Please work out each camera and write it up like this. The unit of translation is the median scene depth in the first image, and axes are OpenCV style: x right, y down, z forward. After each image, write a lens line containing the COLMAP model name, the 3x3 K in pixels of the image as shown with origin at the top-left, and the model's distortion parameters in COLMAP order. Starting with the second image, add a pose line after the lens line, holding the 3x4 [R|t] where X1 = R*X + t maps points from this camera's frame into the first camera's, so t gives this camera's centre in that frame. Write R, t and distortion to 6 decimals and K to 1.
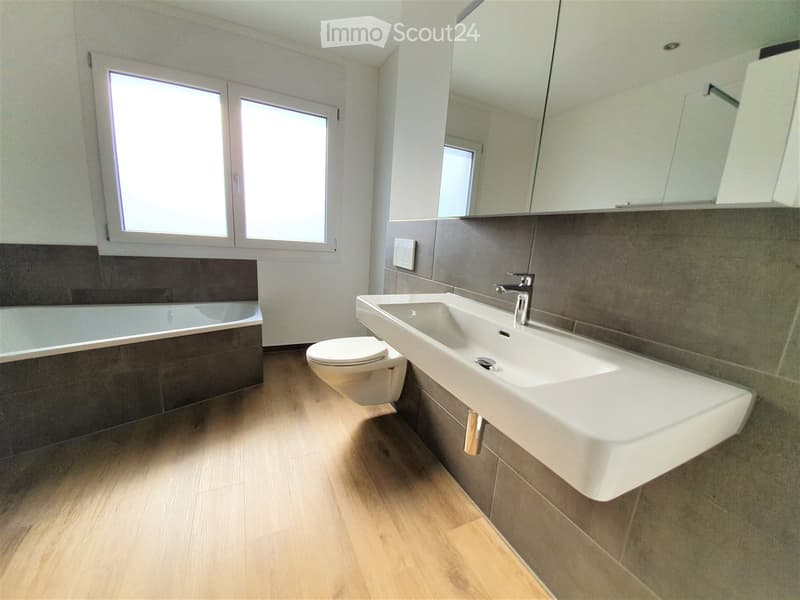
lens RADIAL K [[311.0, 0, 401.0], [0, 311.0, 311.7], [0, 0, 1]] dist [-0.000116, -0.010712]
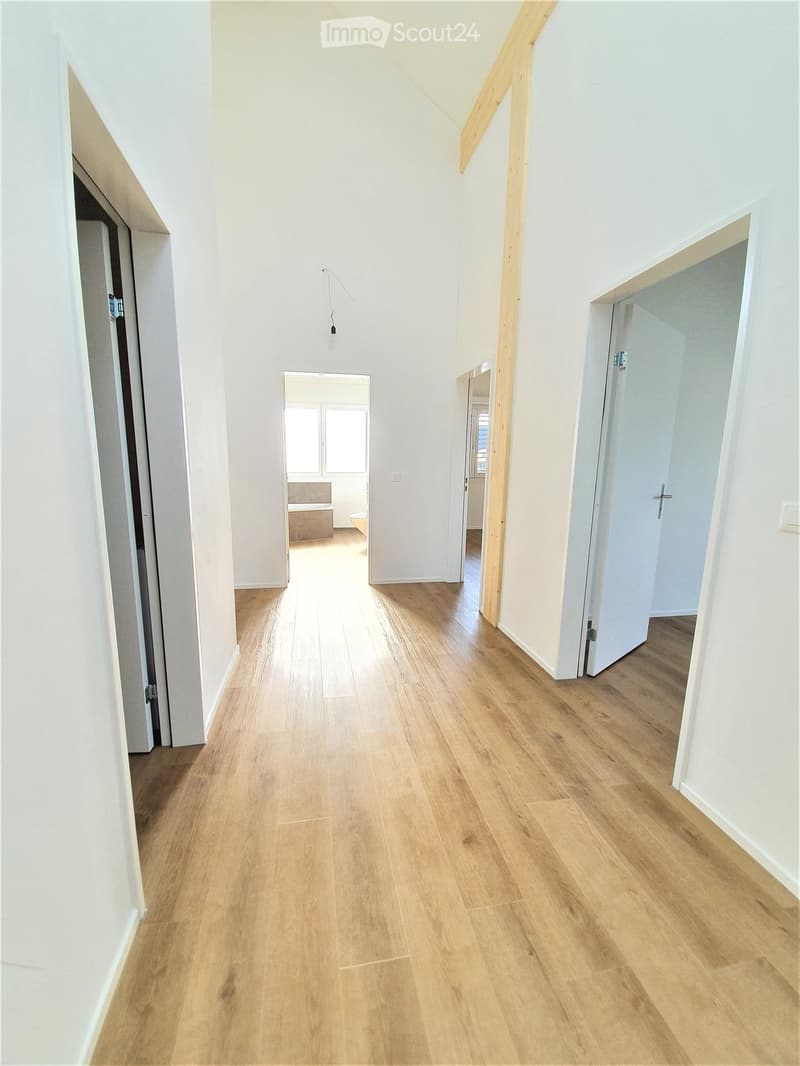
lens RADIAL K [[414.4, 0, 400.0], [0, 414.4, 533.0], [0, 0, 1]] dist [-0.000116, -0.010712]
pose [[0.970249, 0.002758, -0.242093, 0.732809], [-0.016673, 0.998323, -0.055444, 0.359166], [0.241534, 0.057831, 0.968668, -1.745116]]
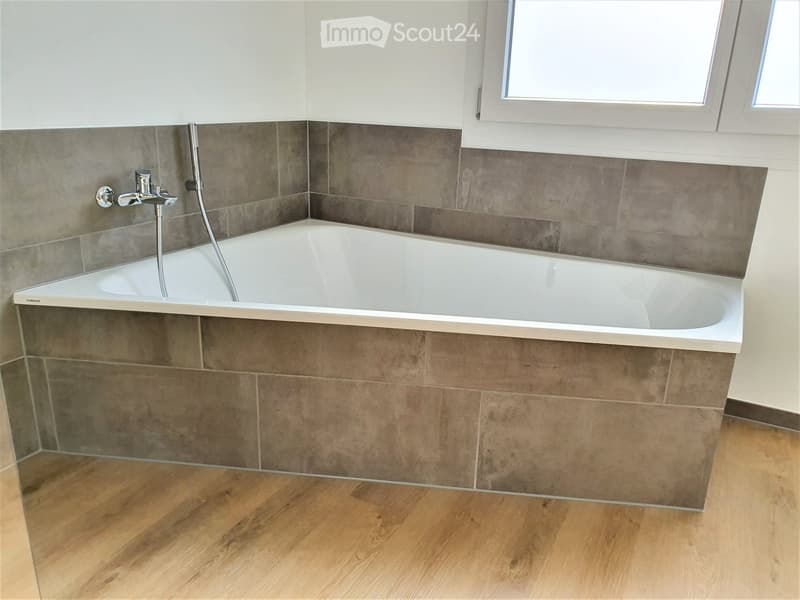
lens RADIAL K [[615.9, 0, 400.0], [0, 615.9, 300.0], [0, 0, 1]] dist [0.152992, -0.348176]
pose [[0.568698, 0.202321, -0.797276, -0.118739], [-0.165211, 0.977621, 0.130241, -0.045674], [0.805784, 0.057652, 0.589397, 0.285548]]
